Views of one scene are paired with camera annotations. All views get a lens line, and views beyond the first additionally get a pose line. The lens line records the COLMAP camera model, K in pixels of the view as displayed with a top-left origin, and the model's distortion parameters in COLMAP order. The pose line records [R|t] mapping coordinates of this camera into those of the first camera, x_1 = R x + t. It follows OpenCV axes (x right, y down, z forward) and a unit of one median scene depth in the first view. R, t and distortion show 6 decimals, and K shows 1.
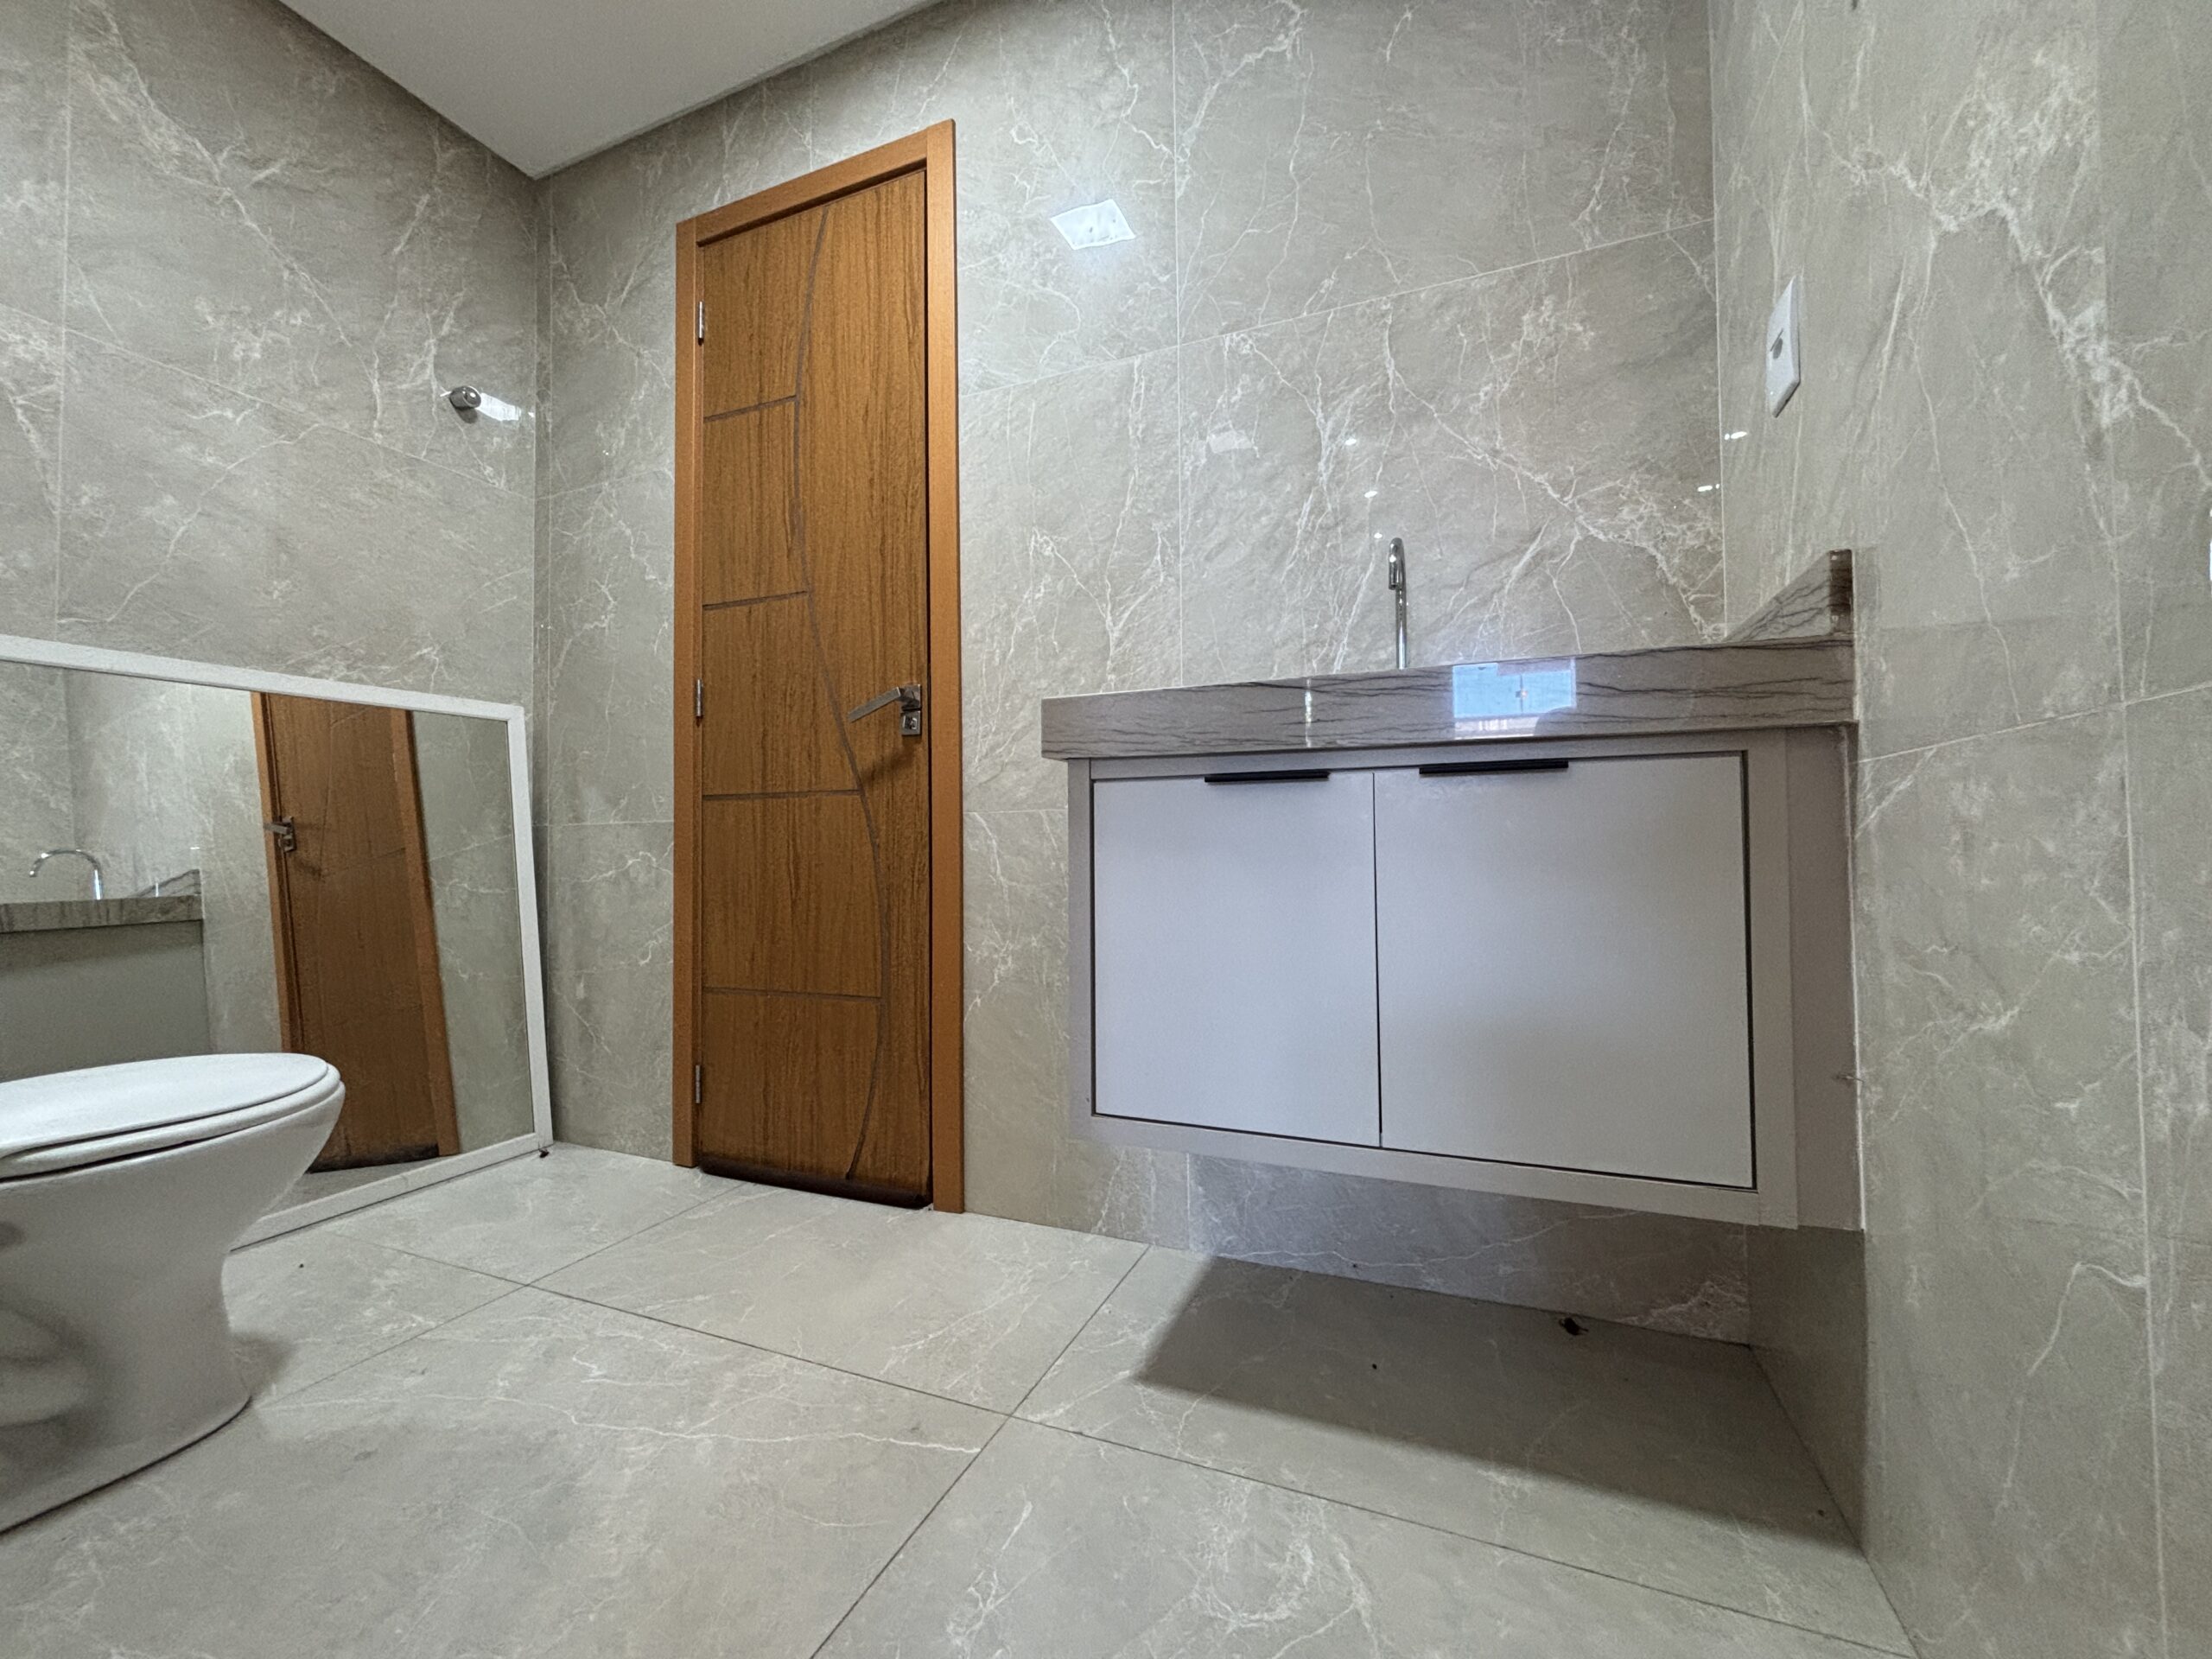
lens RADIAL K [[884.7, 0, 1103.2], [0, 884.7, 826.5], [0, 0, 1]] dist [0.001060, -0.000394]
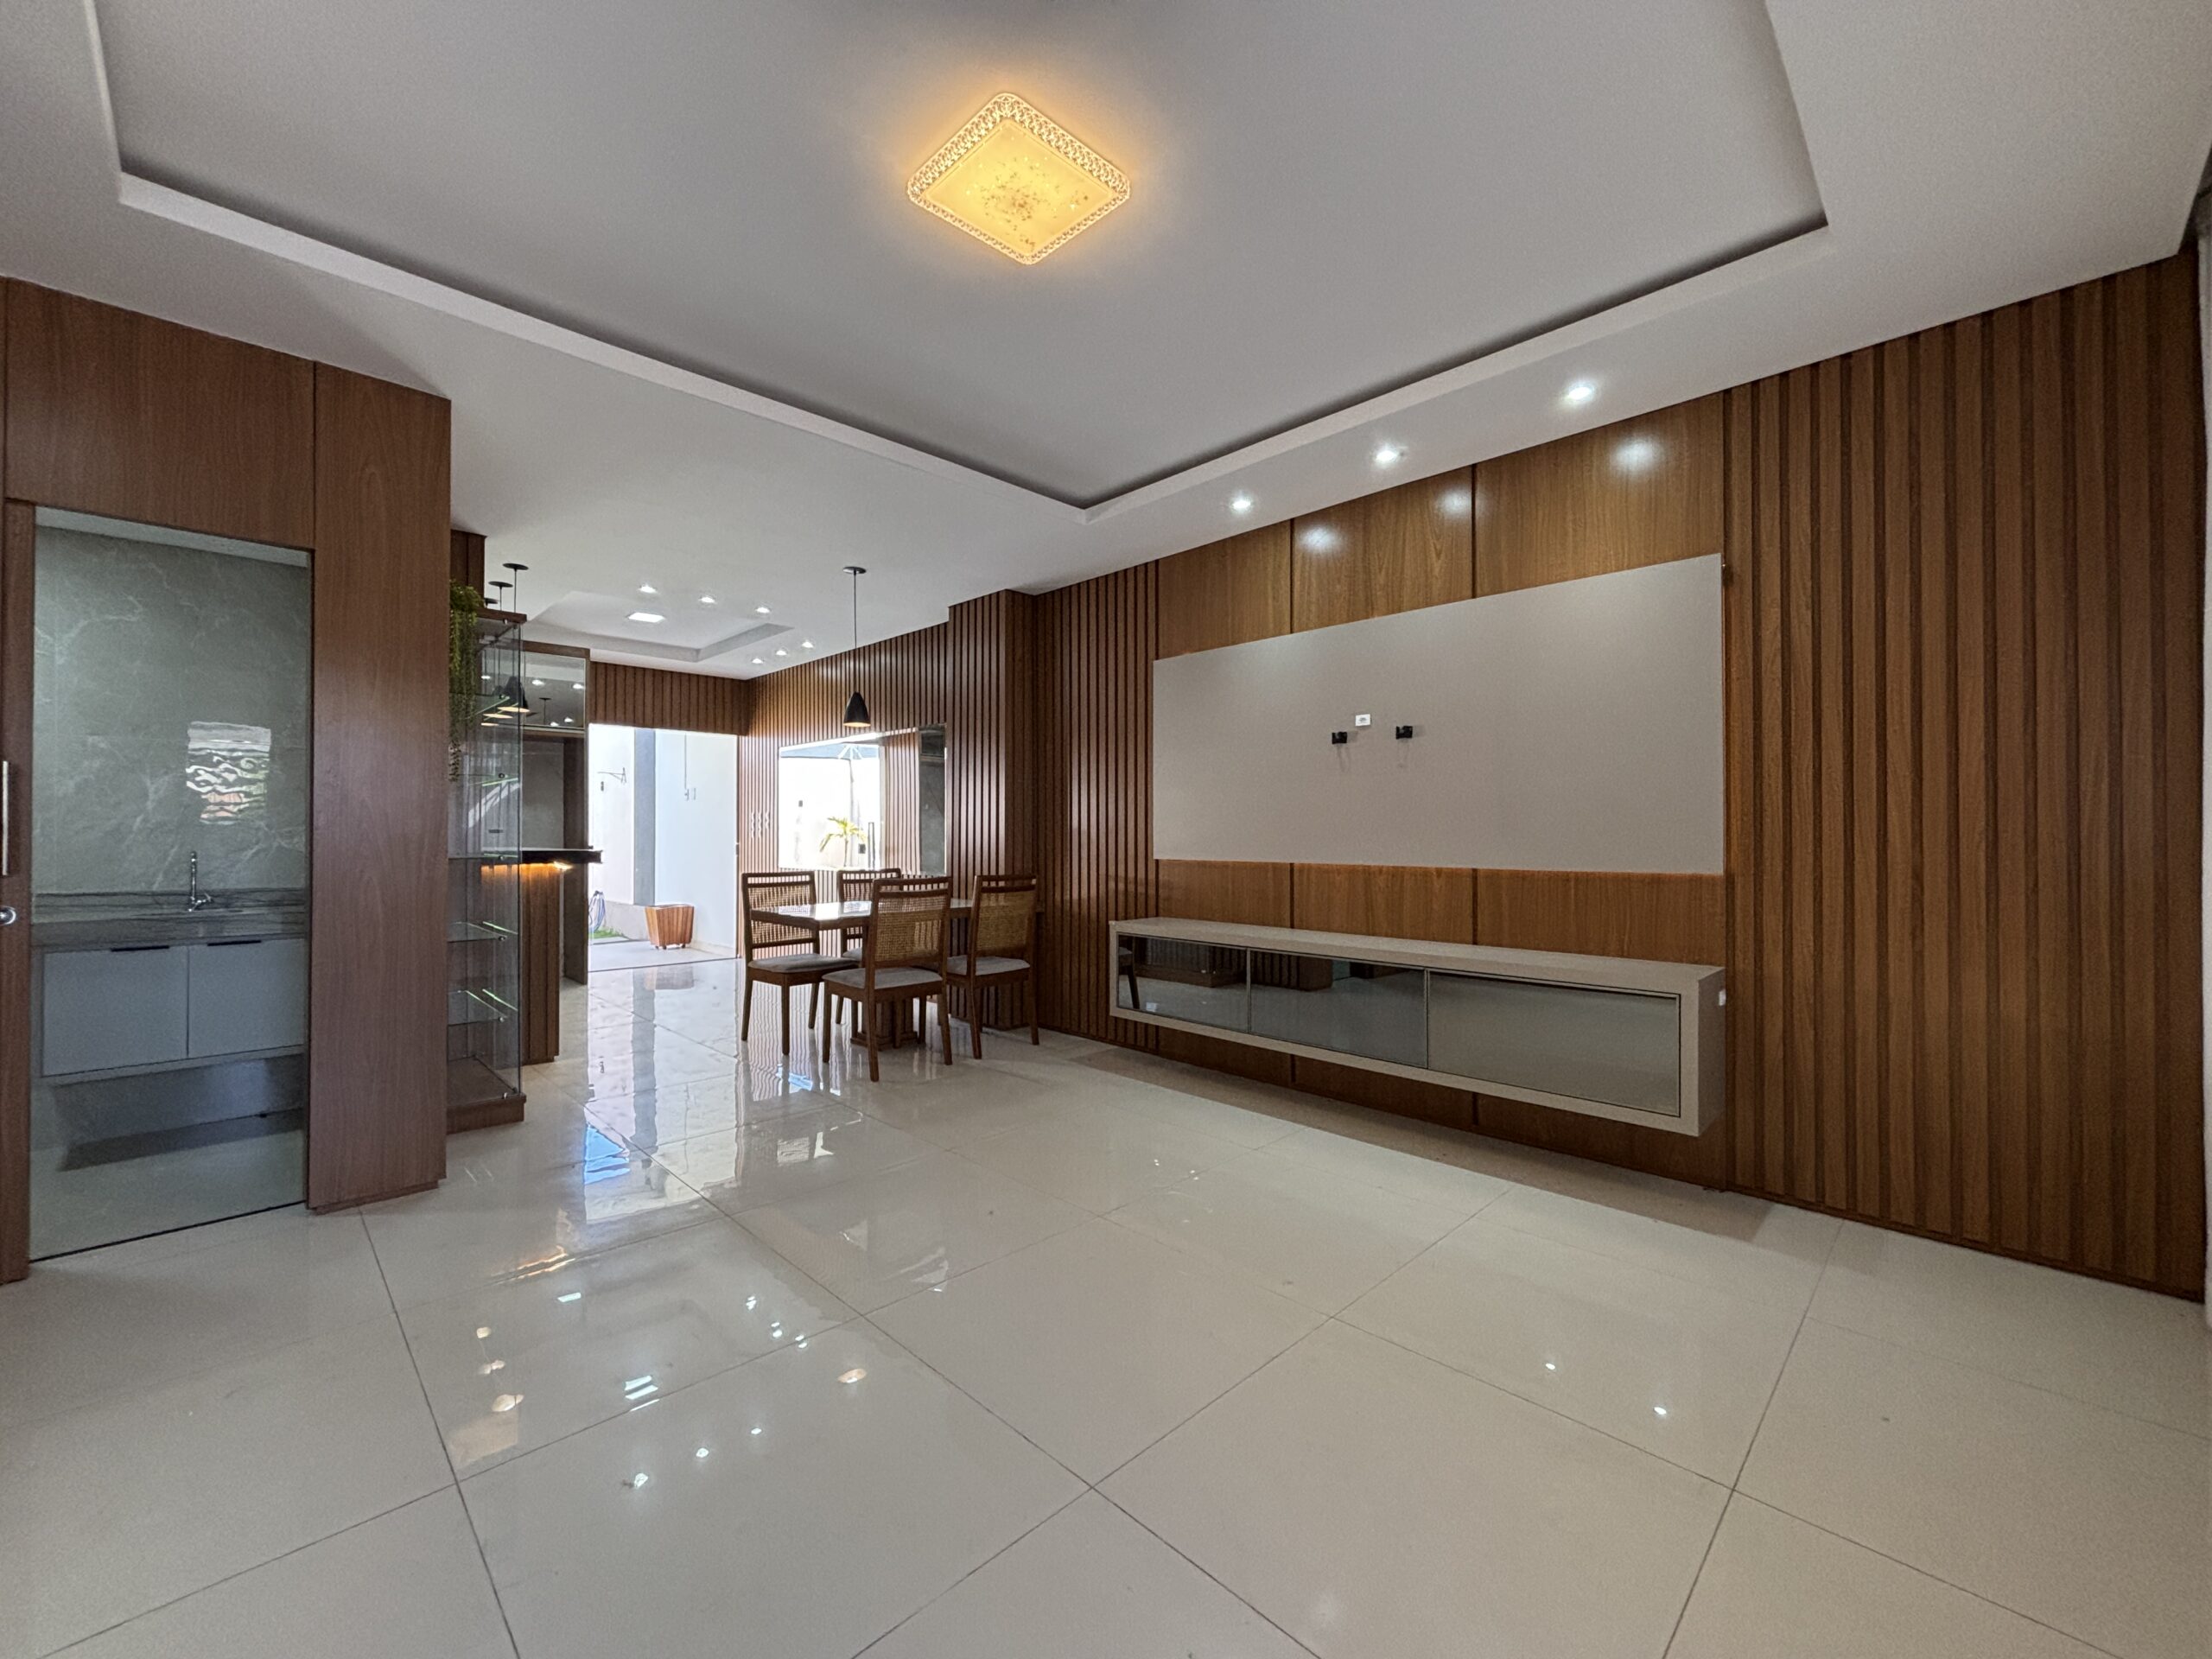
lens RADIAL K [[886.1, 0, 1106.0], [0, 886.1, 829.5], [0, 0, 1]] dist [0.001519, -0.000235]
pose [[0.376283, 0.015677, 0.926372, -1.018184], [-0.022386, 0.999719, -0.007825, -0.373333], [-0.926234, -0.017794, 0.376528, -2.348266]]
